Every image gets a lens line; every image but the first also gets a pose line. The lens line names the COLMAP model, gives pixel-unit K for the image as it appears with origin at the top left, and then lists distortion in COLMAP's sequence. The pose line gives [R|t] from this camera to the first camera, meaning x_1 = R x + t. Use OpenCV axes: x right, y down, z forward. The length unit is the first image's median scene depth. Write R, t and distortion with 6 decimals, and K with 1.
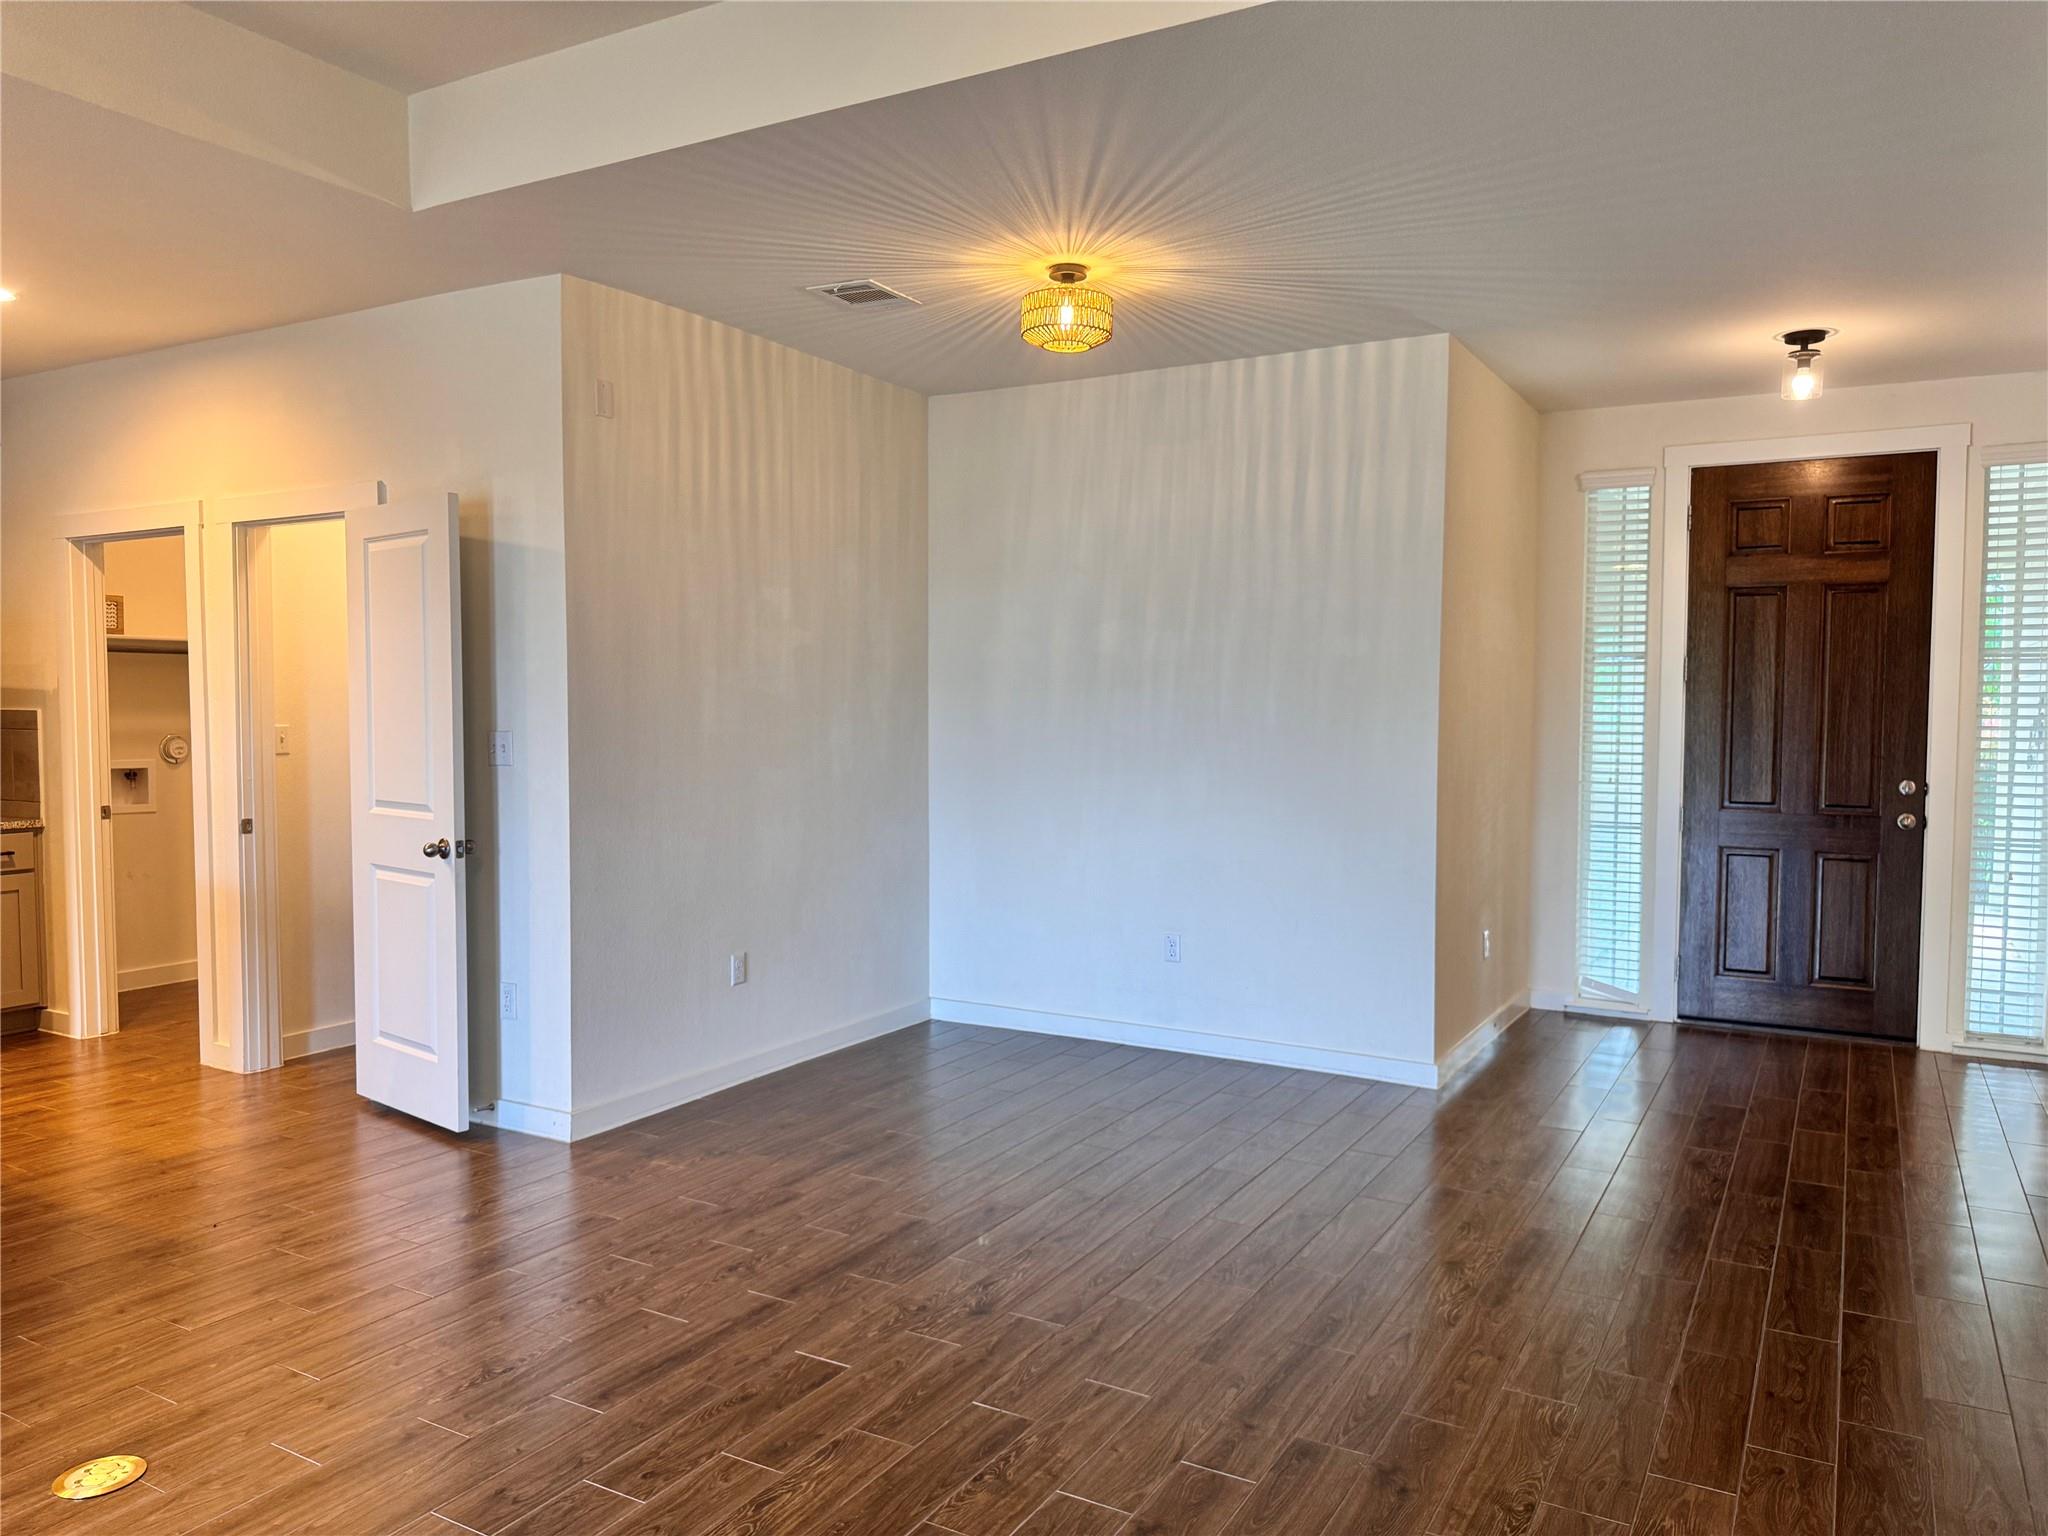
lens RADIAL K [[1461.2, 0, 1025.1], [0, 1461.2, 785.9], [0, 0, 1]] dist [0.003748, -0.002609]
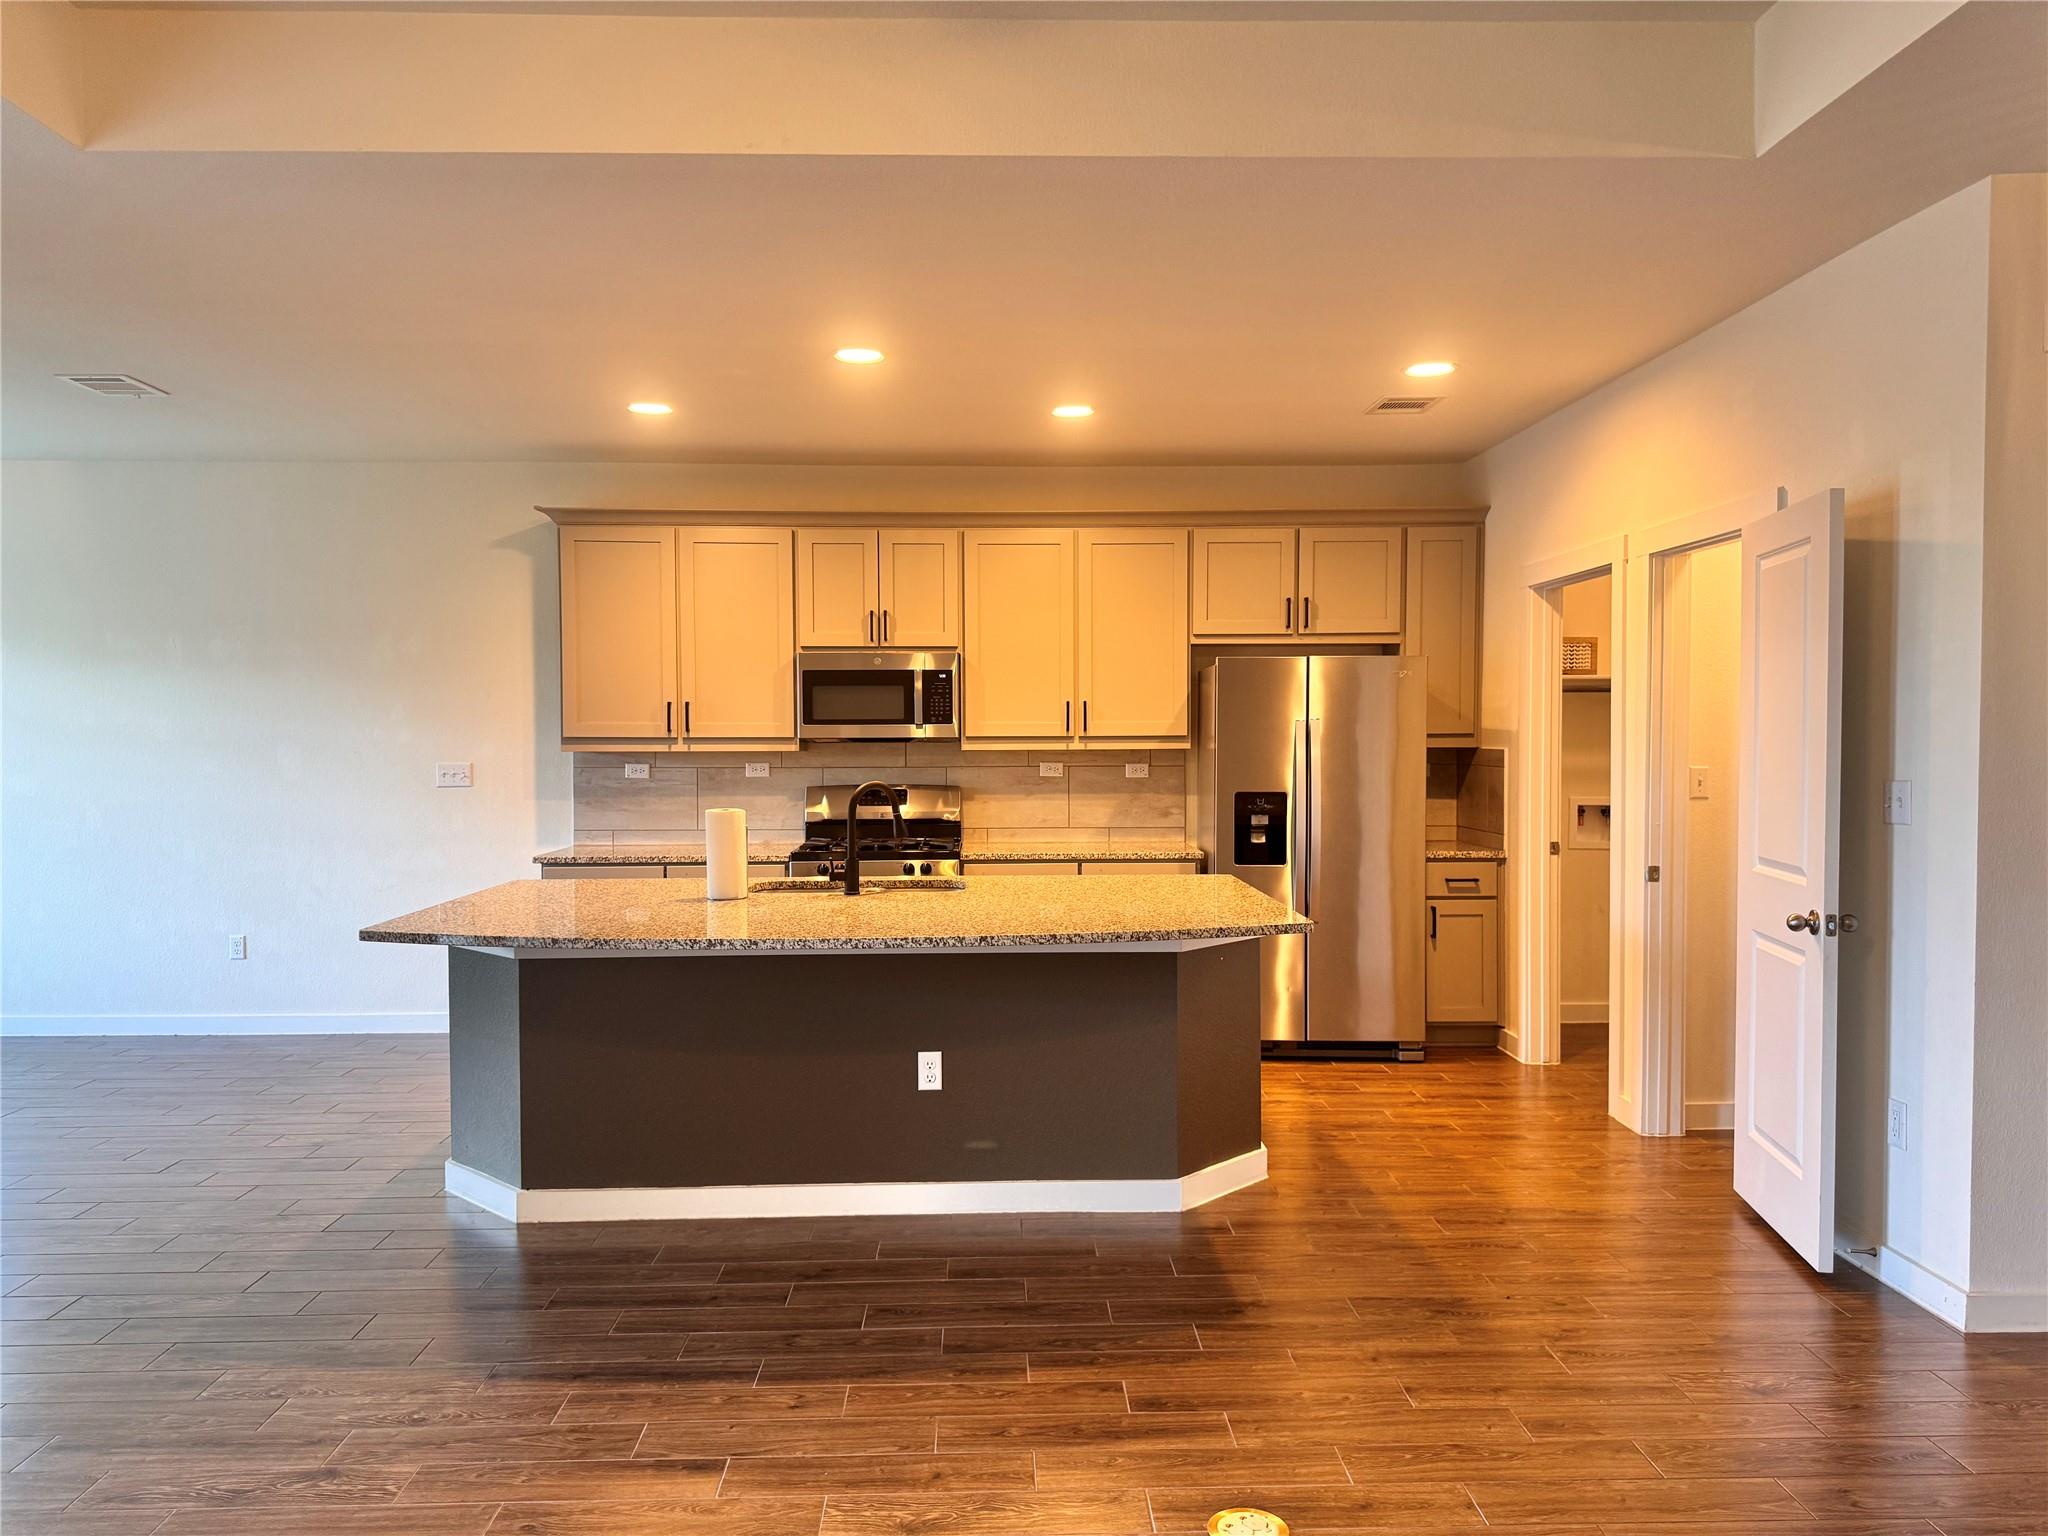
lens RADIAL K [[1449.5, 0, 1031.2], [0, 1449.5, 778.2], [0, 0, 1]] dist [0.077306, -0.107493]
pose [[0.523251, 0.021332, -0.851911, 0.063466], [-0.044536, 0.999005, -0.002339, -0.014159], [0.851014, 0.039164, 0.523681, 0.163370]]
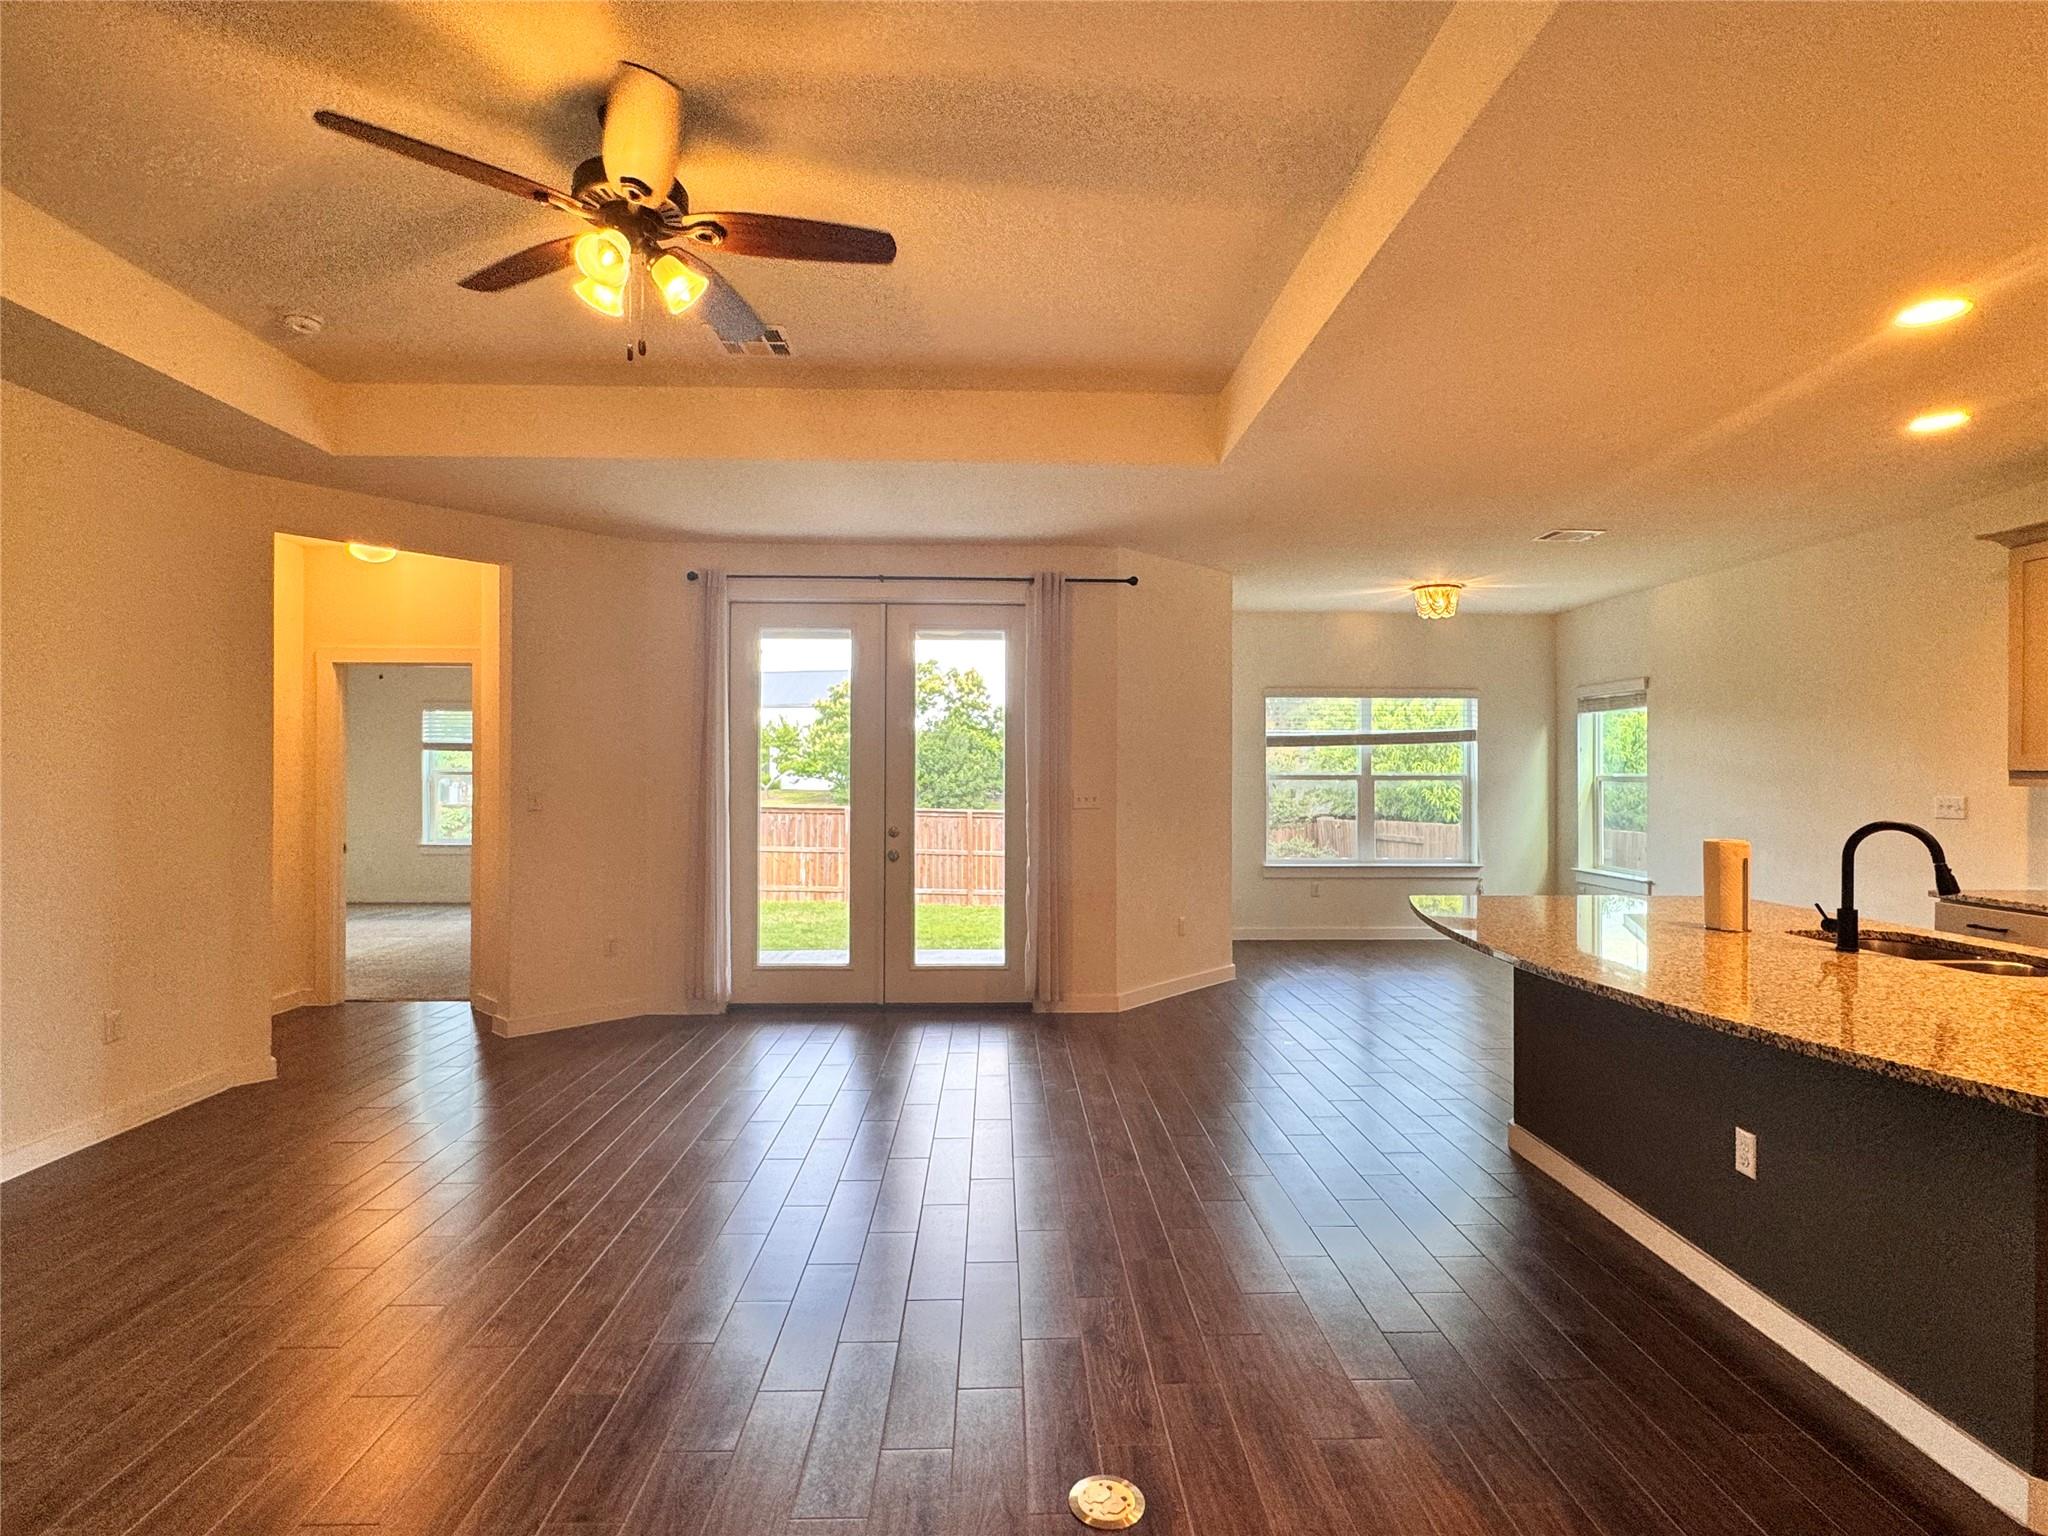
lens RADIAL K [[1028.2, 0, 1024.0], [0, 1028.2, 768.0], [0, 0, 1]] dist [-0.000517, 0.000787]
pose [[-0.854362, -0.007529, -0.519623, -0.095299], [-0.036408, 0.998305, 0.045397, -0.045136], [0.518401, 0.057704, -0.853189, 0.773859]]
